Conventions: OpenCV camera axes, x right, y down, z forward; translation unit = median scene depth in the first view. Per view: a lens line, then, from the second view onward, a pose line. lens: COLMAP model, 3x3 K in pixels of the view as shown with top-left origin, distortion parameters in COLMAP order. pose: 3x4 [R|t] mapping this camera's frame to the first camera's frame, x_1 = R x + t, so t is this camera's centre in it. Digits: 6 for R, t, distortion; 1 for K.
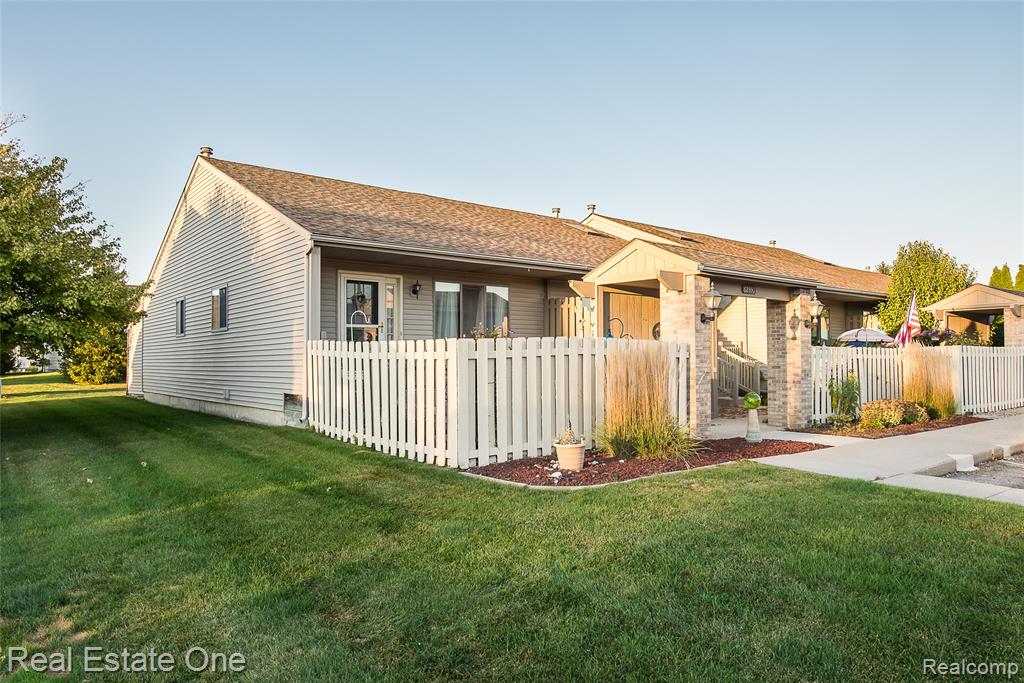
lens RADIAL K [[691.2, 0, 512.0], [0, 691.2, 341.5], [0, 0, 1]] dist [0.005322, 0.000803]
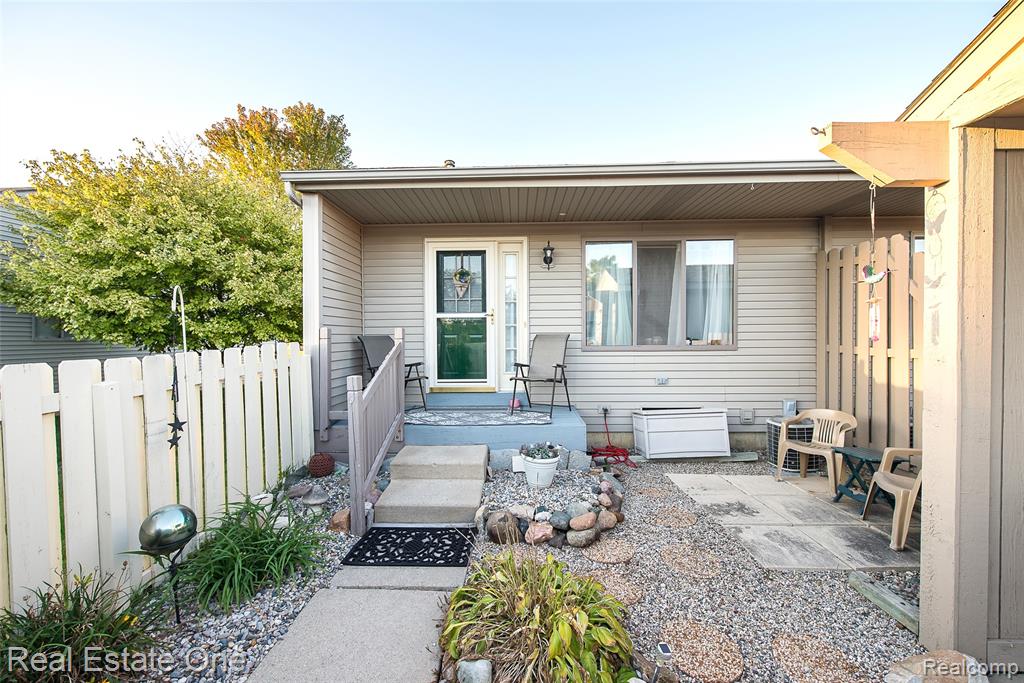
lens RADIAL K [[417.1, 0, 512.0], [0, 417.1, 341.5], [0, 0, 1]] dist [0.002188, 0.000059]
pose [[0.761872, 0.004973, -0.647709, 0.094906], [0.019498, 0.999341, 0.030608, -0.007685], [0.647435, -0.035949, 0.761273, 0.699319]]
